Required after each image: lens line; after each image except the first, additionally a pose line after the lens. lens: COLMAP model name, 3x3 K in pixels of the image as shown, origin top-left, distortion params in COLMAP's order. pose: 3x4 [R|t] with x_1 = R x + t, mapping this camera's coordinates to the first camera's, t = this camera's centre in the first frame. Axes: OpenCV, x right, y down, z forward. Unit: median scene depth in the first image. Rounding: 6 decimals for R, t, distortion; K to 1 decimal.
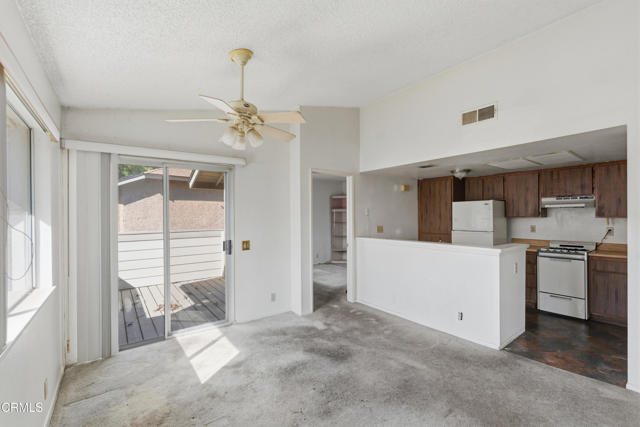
lens RADIAL K [[277.9, 0, 320.1], [0, 277.9, 215.3], [0, 0, 1]] dist [-0.001527, 0.000320]
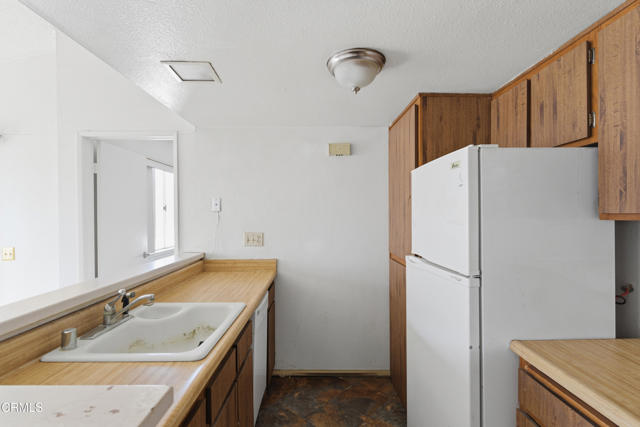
lens RADIAL K [[295.5, 0, 320.0], [0, 295.5, 213.5], [0, 0, 1]] dist [0.001415, 0.000148]
pose [[0.805830, 0.001212, -0.592146, 0.751967], [0.002412, 0.999983, 0.005329, 0.002757], [0.592142, -0.005723, 0.805813, 0.804923]]
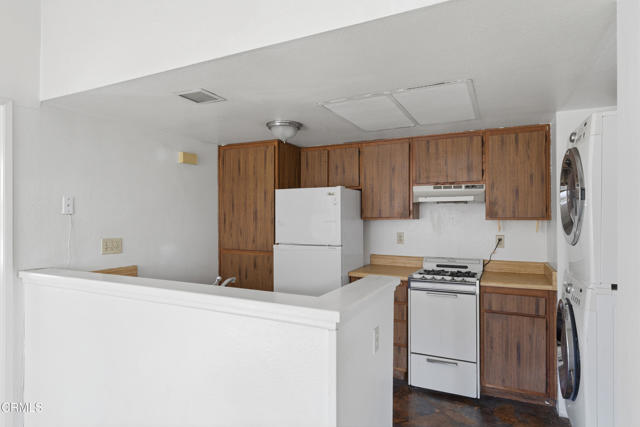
lens RADIAL K [[369.8, 0, 320.0], [0, 369.8, 213.5], [0, 0, 1]] dist [-0.002941, -0.000999]
pose [[0.893205, 0.007728, 0.449583, 0.300057], [-0.004864, 0.999960, -0.007527, 0.002792], [-0.449624, 0.004536, 0.893207, 0.432124]]
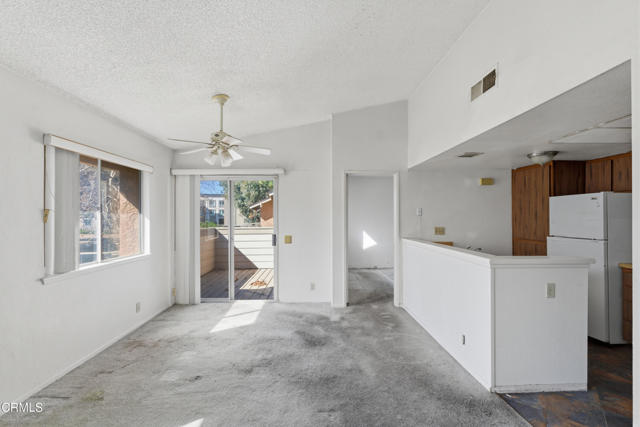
lens RADIAL K [[278.4, 0, 319.4], [0, 278.4, 215.0], [0, 0, 1]] dist [-0.000673, 0.000005]
pose [[0.818831, 0.001002, -0.574033, 0.503039], [-0.003082, 0.999992, -0.002651, 0.003841], [0.574026, 0.003940, 0.818828, 0.077681]]
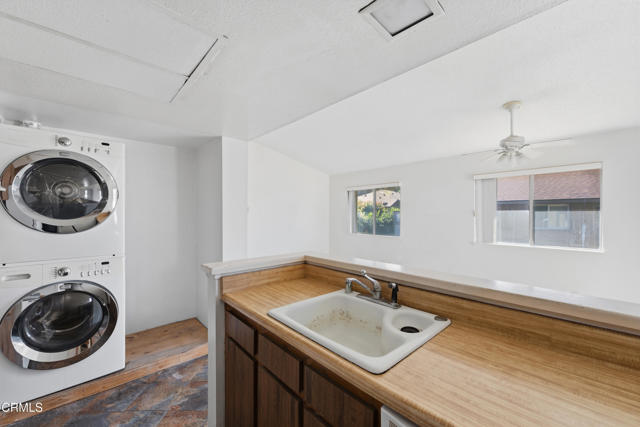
lens RADIAL K [[258.2, 0, 321.5], [0, 258.2, 215.0], [0, 0, 1]] dist [-0.000546, 0.000205]
pose [[-0.995809, 0.006207, -0.091252, 0.481870], [0.006638, 0.999968, -0.004416, 0.011971], [0.091221, -0.005004, -0.995818, 1.266138]]
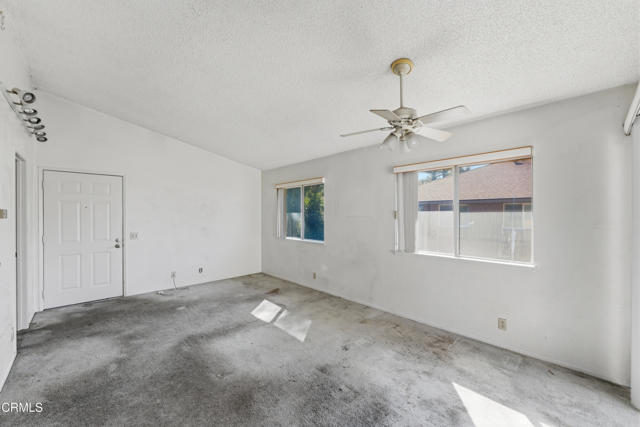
lens RADIAL K [[258.2, 0, 321.5], [0, 258.2, 215.0], [0, 0, 1]] dist [-0.000546, 0.000205]
pose [[-0.993259, 0.008551, -0.115601, 0.083901], [0.008523, 0.999963, 0.000737, 0.002414], [0.115604, -0.000253, -0.993295, 1.081952]]
